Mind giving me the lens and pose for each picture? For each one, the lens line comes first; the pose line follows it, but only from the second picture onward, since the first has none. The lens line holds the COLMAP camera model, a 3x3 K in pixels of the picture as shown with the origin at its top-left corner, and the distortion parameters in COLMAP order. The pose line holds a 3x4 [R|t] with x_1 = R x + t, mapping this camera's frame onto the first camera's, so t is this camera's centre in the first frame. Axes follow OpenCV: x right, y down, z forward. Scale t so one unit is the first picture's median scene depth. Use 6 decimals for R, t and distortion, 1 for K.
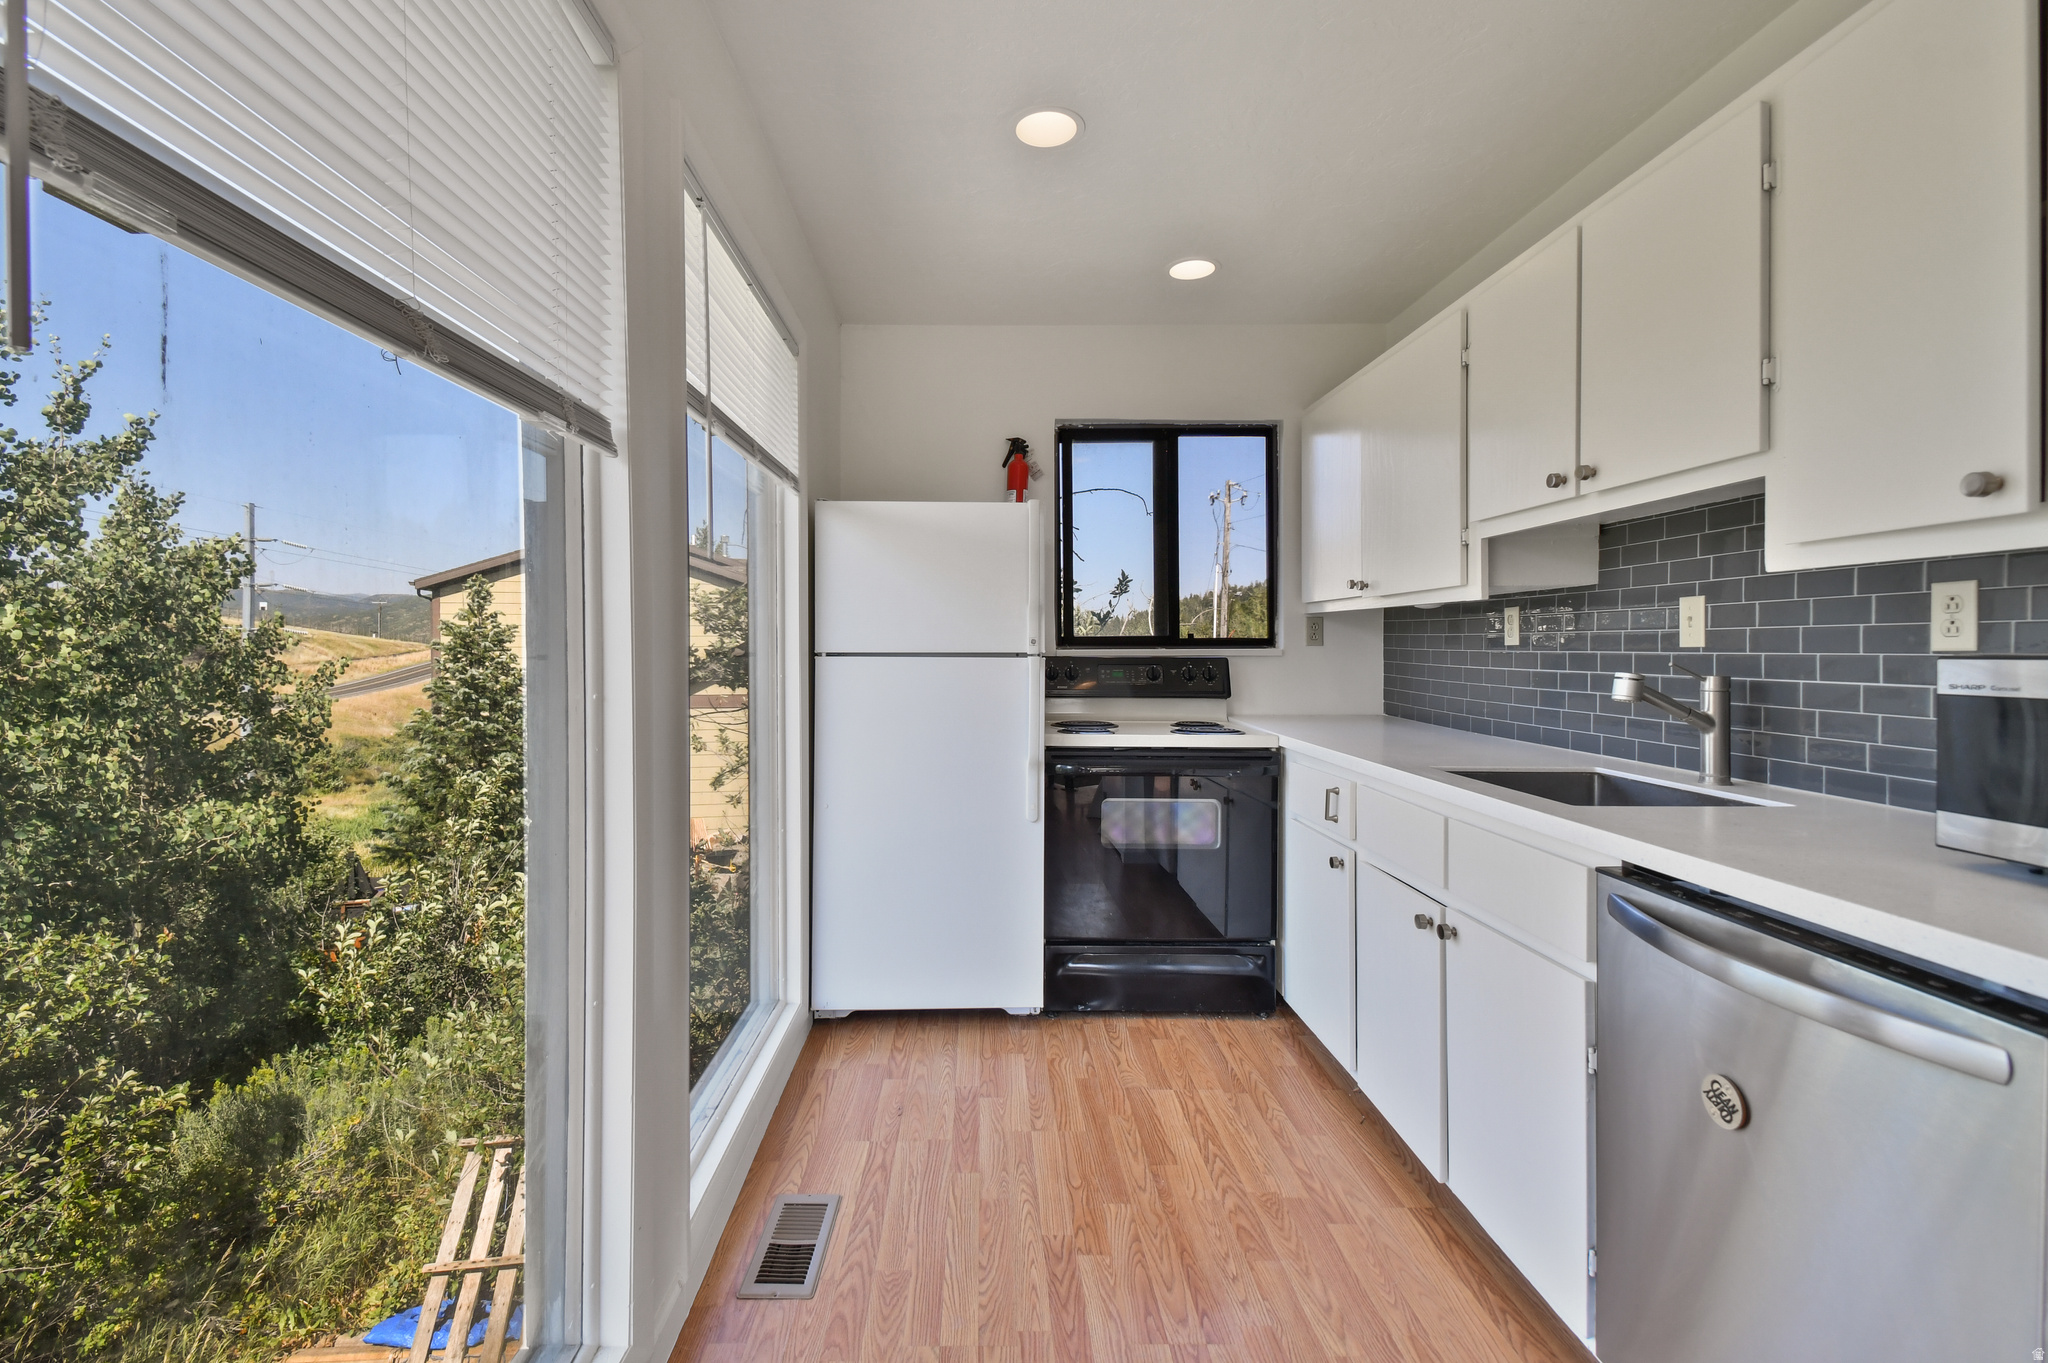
lens RADIAL K [[937.9, 0, 1014.8], [0, 937.9, 662.3], [0, 0, 1]] dist [-0.014834, -0.006692]
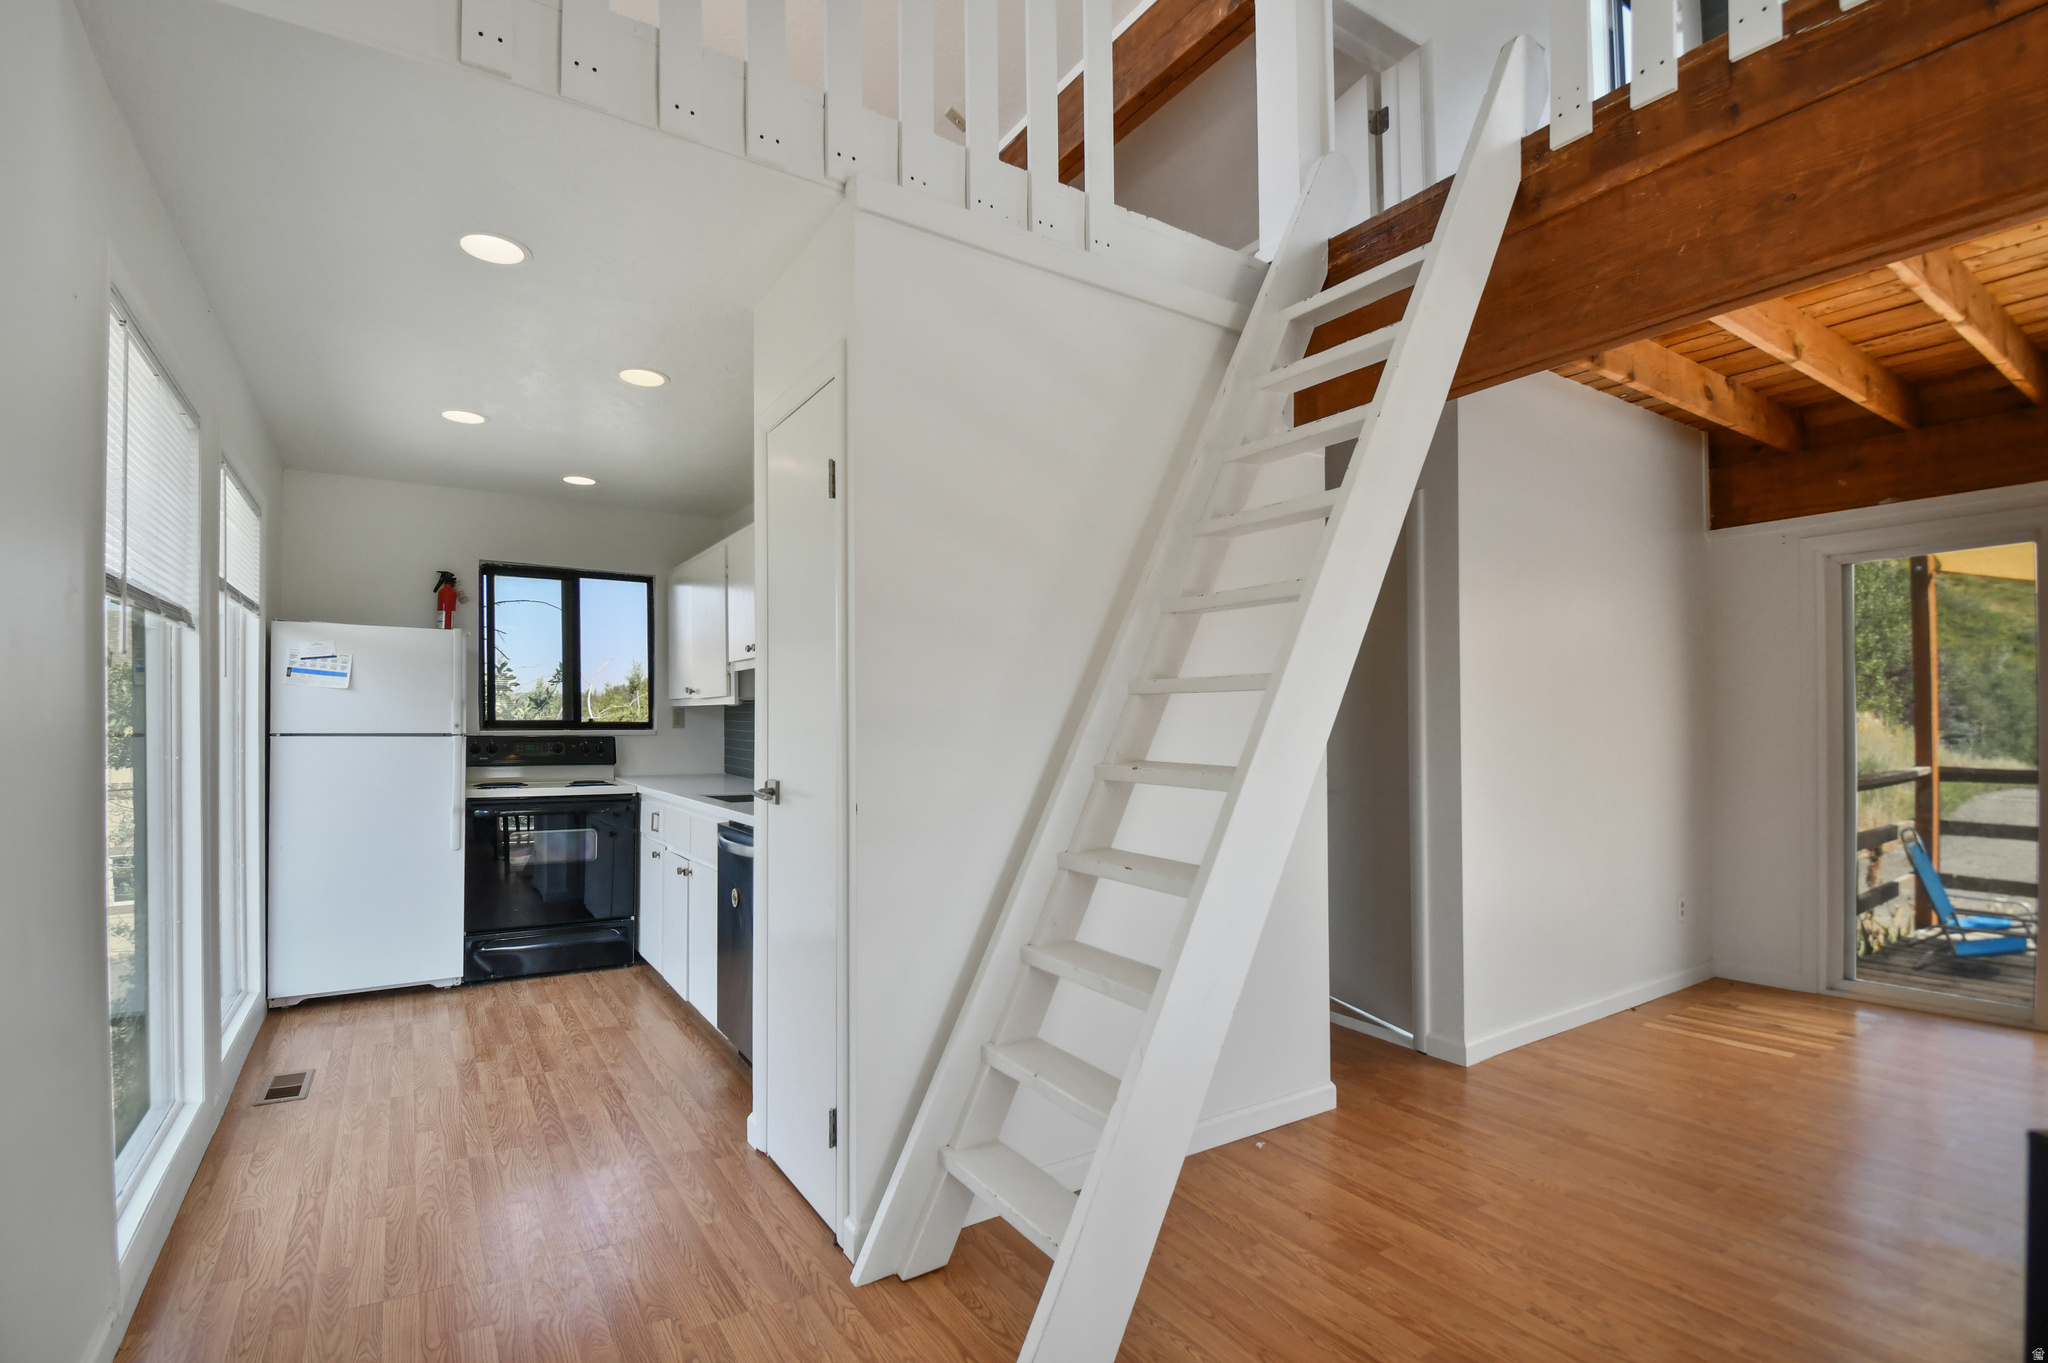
lens RADIAL K [[937.9, 0, 1008.2], [0, 937.9, 719.9], [0, 0, 1]] dist [-0.014834, -0.006692]
pose [[0.860153, 0.005418, 0.510007, 0.018099], [0.006045, 0.999765, -0.020817, 0.004170], [-0.510000, 0.020989, 0.859918, -0.667908]]
